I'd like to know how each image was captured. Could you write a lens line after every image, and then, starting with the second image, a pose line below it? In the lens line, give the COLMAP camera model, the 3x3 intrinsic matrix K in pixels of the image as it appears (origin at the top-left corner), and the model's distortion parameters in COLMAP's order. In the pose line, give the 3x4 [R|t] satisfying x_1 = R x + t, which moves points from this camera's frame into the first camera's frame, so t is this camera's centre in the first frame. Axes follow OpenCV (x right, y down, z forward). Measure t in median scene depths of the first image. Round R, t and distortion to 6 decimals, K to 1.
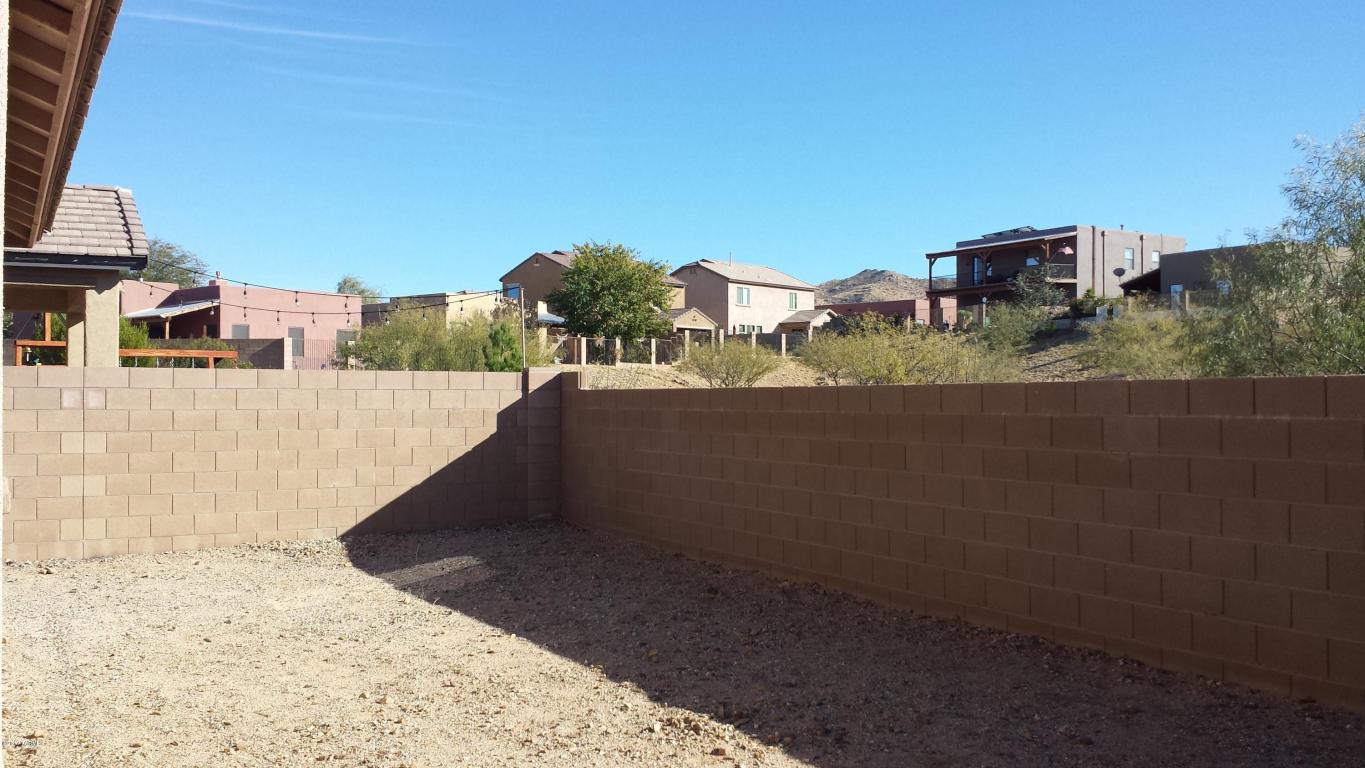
lens RADIAL K [[1254.1, 0, 682.5], [0, 1254.1, 384.0], [0, 0, 1]] dist [0.164852, -0.392966]
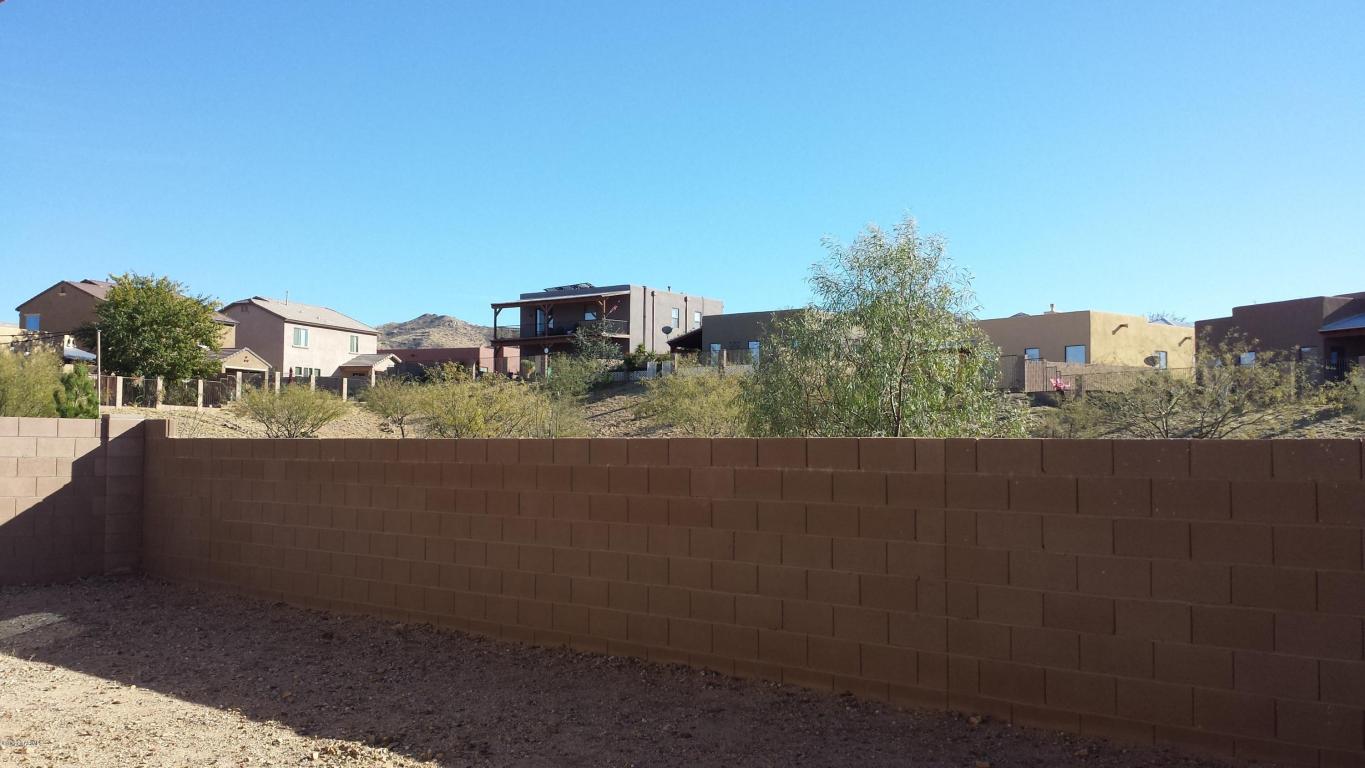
lens RADIAL K [[1254.1, 0, 682.5], [0, 1254.1, 384.0], [0, 0, 1]] dist [0.164852, -0.392966]
pose [[0.940141, 0.024654, 0.339892, -0.062134], [-0.012274, 0.999182, -0.038526, -0.006013], [-0.340564, 0.032048, 0.939675, -0.088614]]
